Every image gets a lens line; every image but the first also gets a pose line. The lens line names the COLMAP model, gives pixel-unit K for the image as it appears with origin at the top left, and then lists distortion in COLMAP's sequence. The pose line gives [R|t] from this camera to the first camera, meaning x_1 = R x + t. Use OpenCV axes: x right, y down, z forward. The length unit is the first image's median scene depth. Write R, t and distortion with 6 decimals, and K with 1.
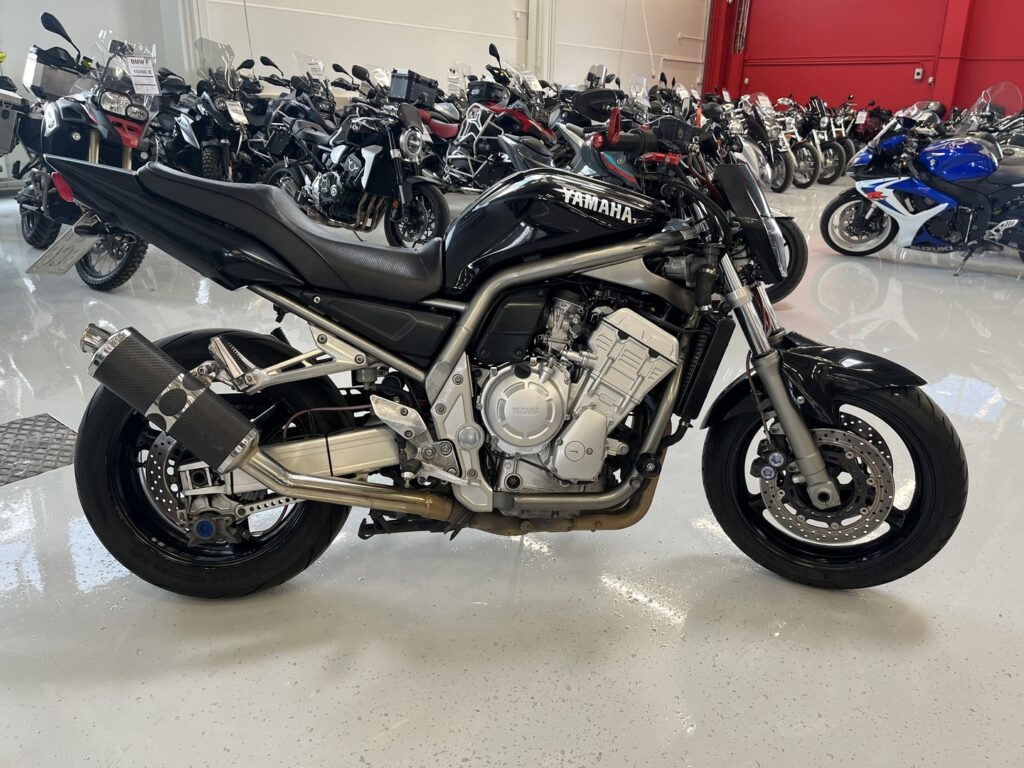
lens RADIAL K [[781.3, 0, 515.5], [0, 781.3, 384.0], [0, 0, 1]] dist [0.078915, -0.094152]
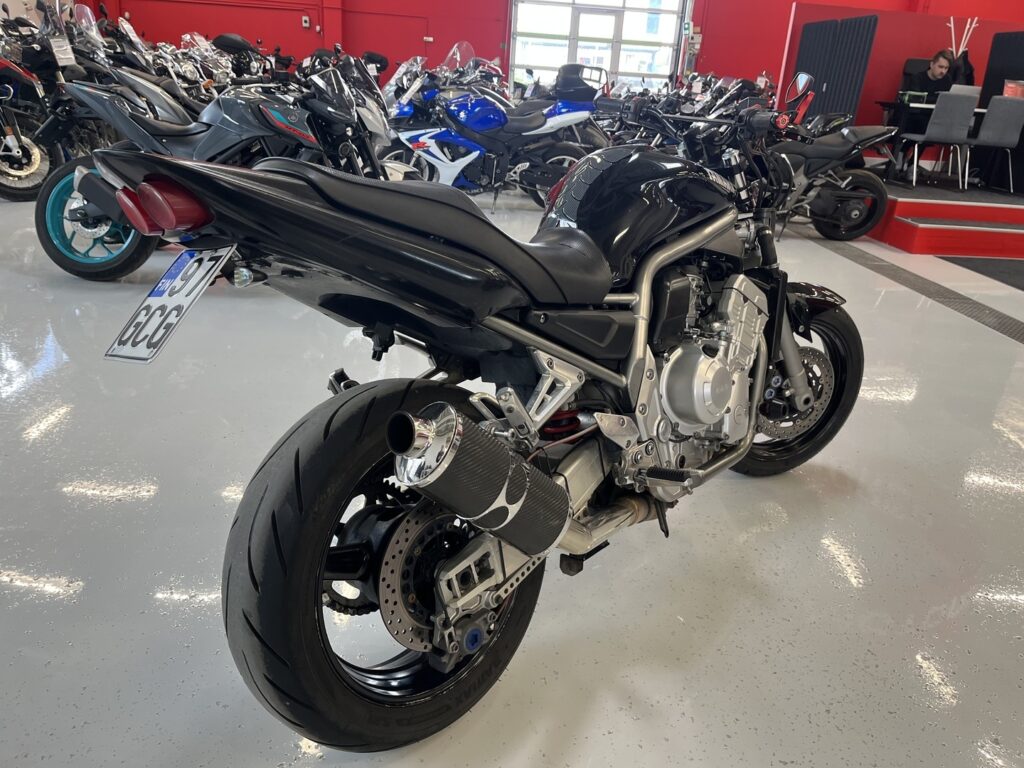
lens RADIAL K [[781.3, 0, 515.5], [0, 781.3, 384.0], [0, 0, 1]] dist [0.078915, -0.094152]
pose [[0.726977, -0.231175, 0.646578, -0.229653], [0.187512, 0.972670, 0.136936, -0.043777], [-0.660563, 0.021692, 0.750457, 0.111885]]
